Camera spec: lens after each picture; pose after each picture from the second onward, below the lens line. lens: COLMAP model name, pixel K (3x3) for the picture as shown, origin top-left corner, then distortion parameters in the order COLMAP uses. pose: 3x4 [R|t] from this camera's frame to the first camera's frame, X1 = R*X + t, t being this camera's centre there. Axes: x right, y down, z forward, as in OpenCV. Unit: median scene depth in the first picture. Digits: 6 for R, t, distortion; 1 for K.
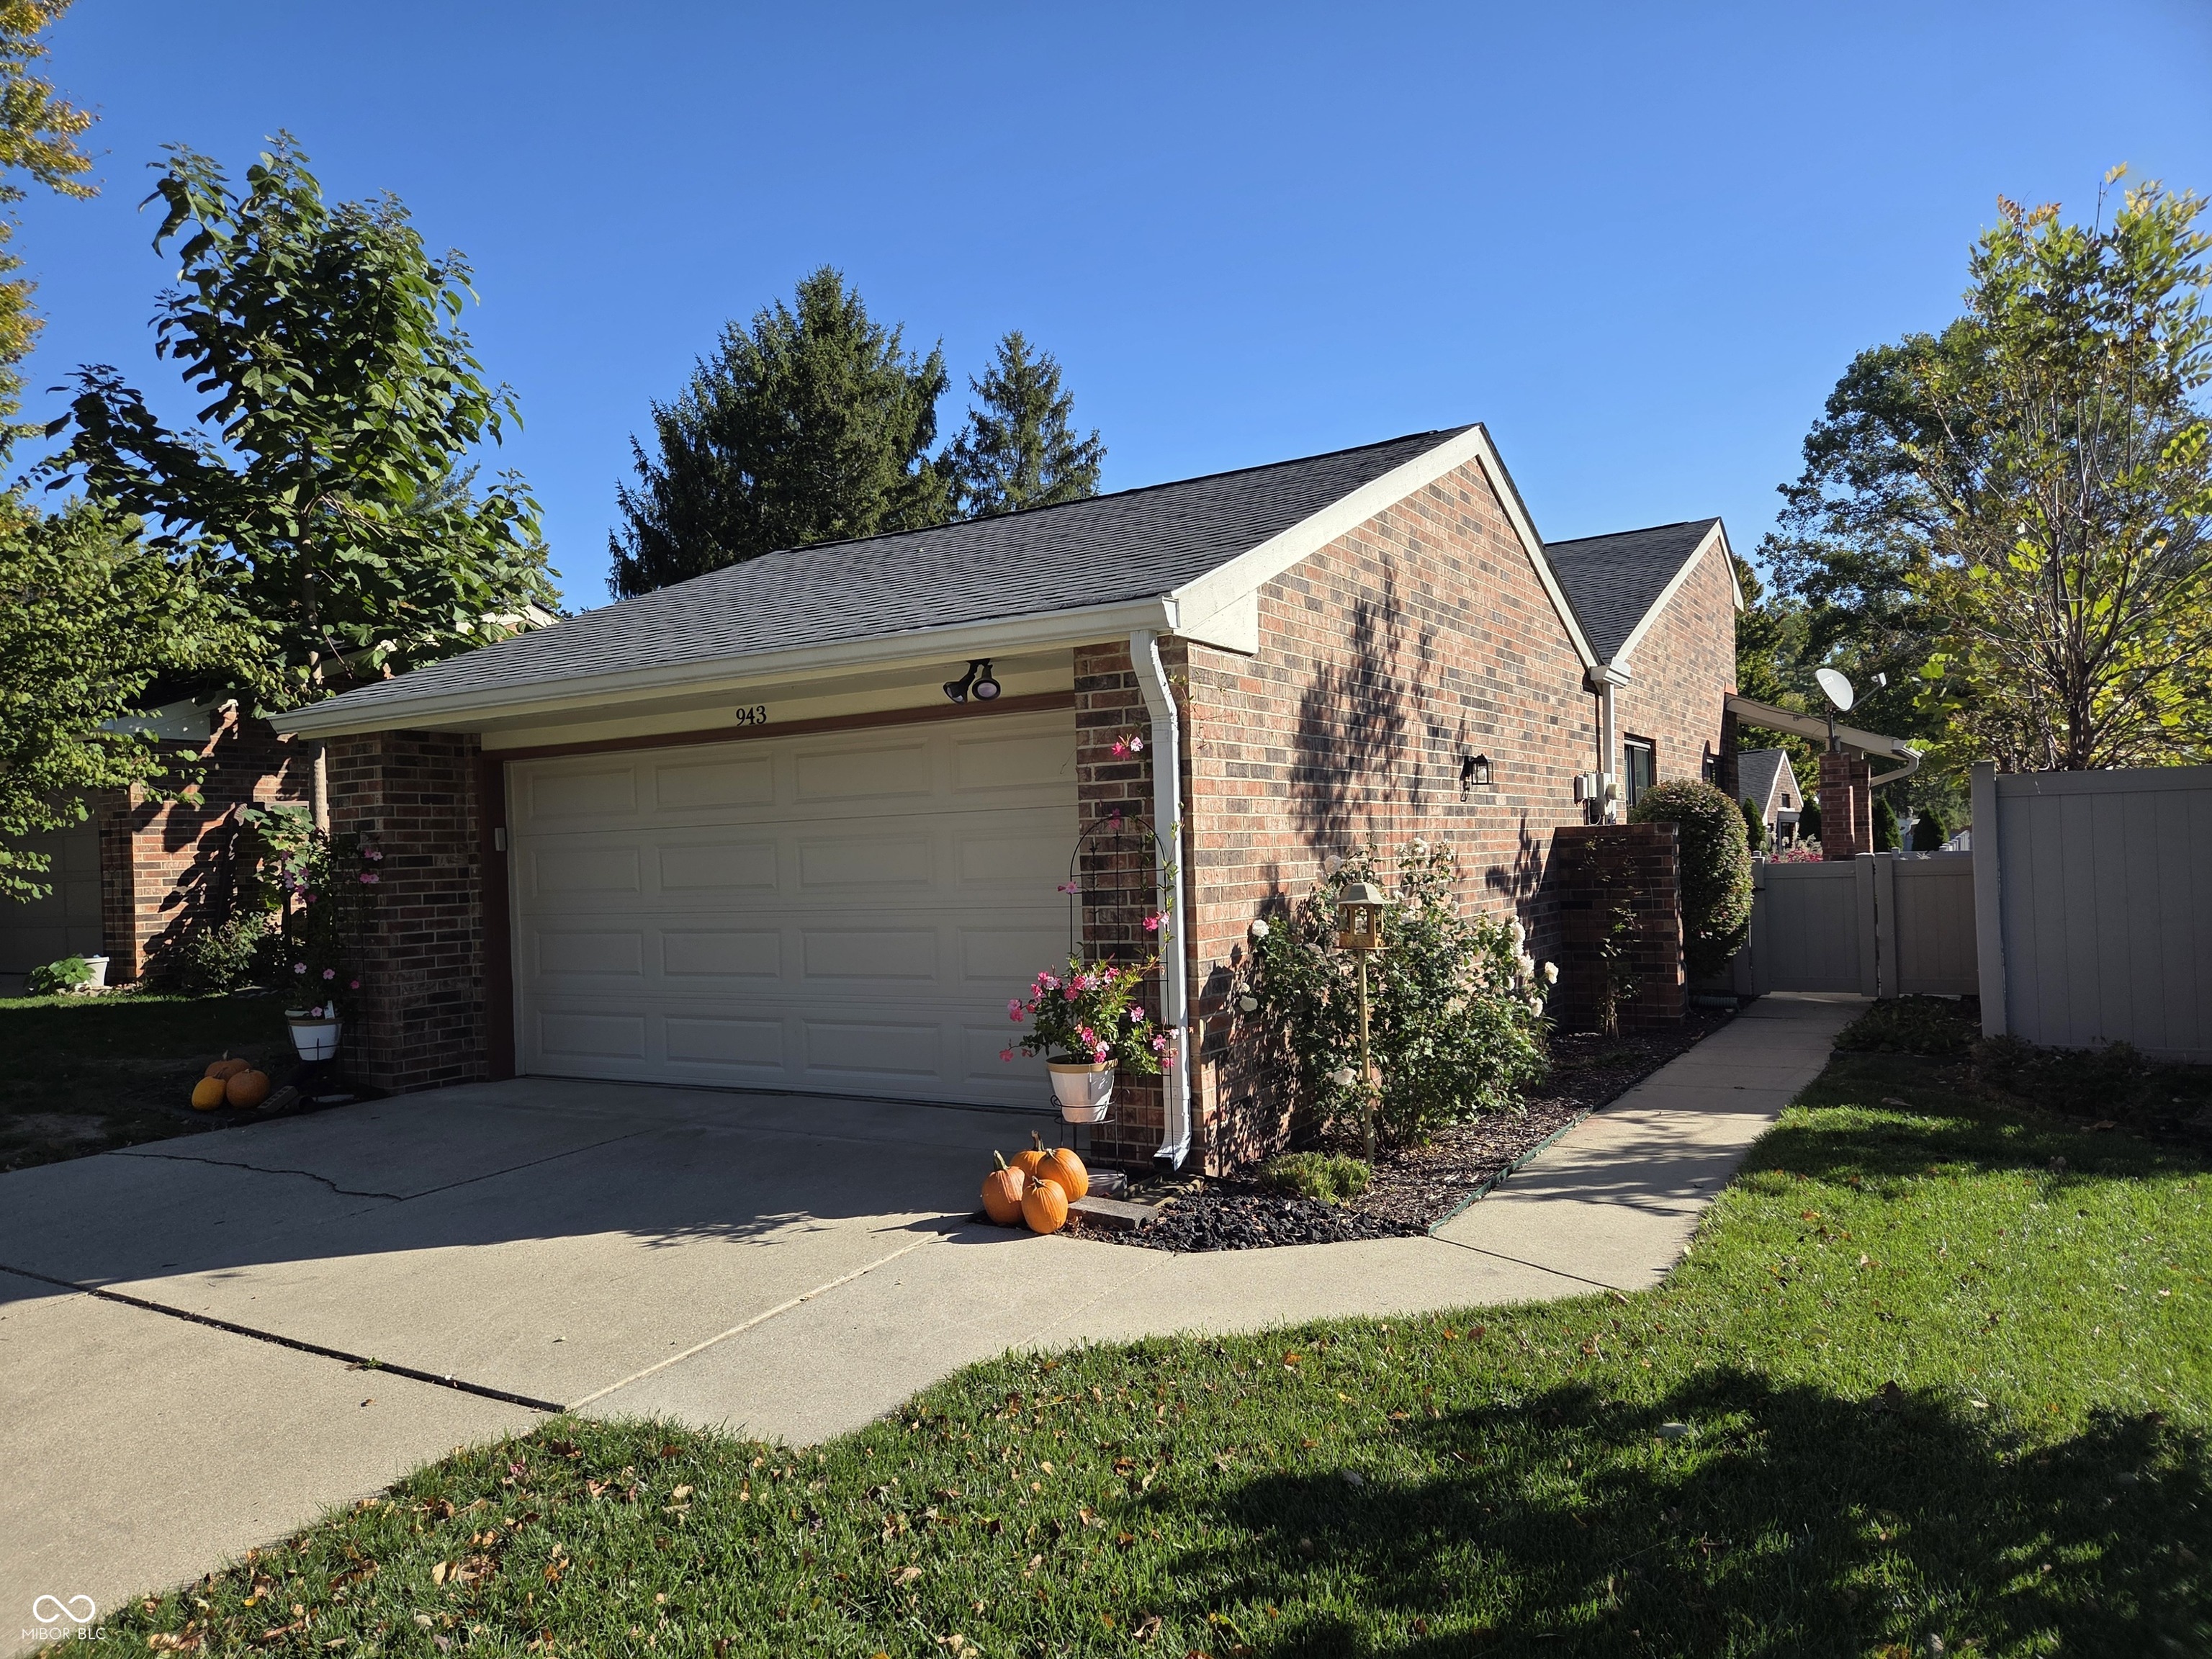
lens RADIAL K [[1468.9, 0, 1091.3], [0, 1468.9, 832.0], [0, 0, 1]] dist [0.059778, -0.048746]
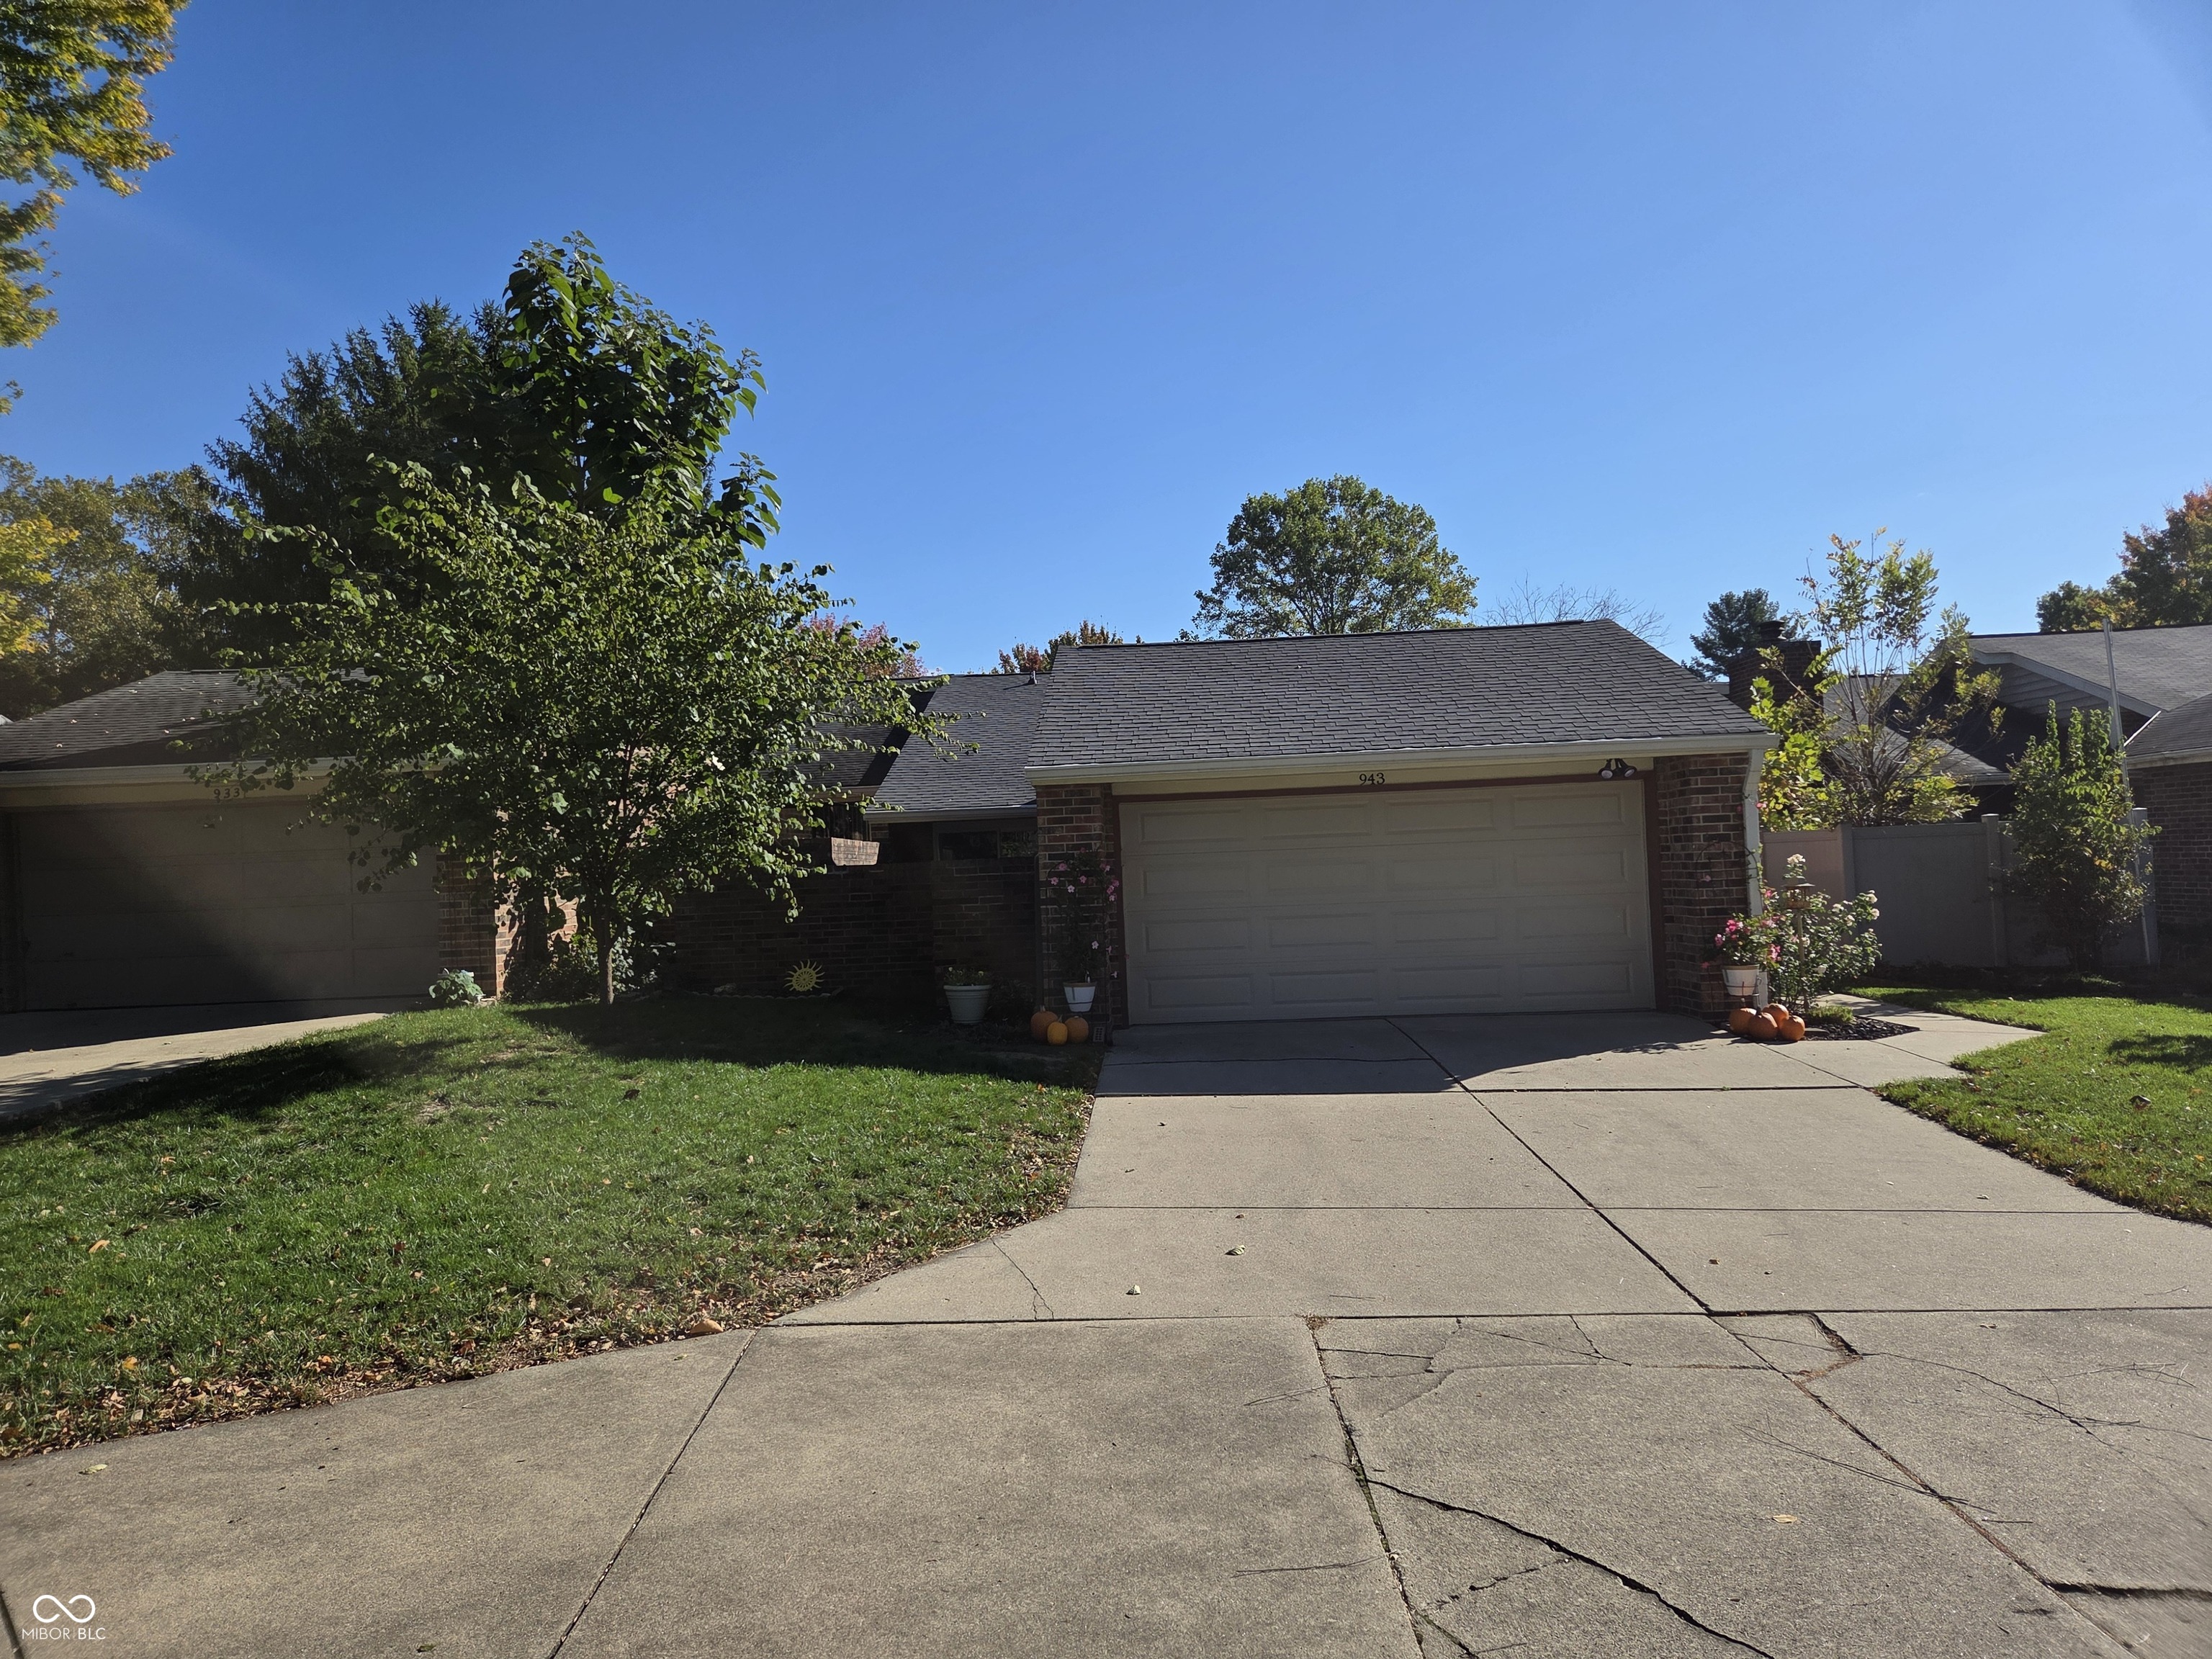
lens RADIAL K [[1468.9, 0, 1124.6], [0, 1468.9, 828.0], [0, 0, 1]] dist [0.059778, -0.048746]
pose [[0.886551, 0.014403, 0.462406, -0.145331], [0.003015, 0.999314, -0.036906, 0.003897], [-0.462620, 0.034113, 0.885900, -0.035277]]
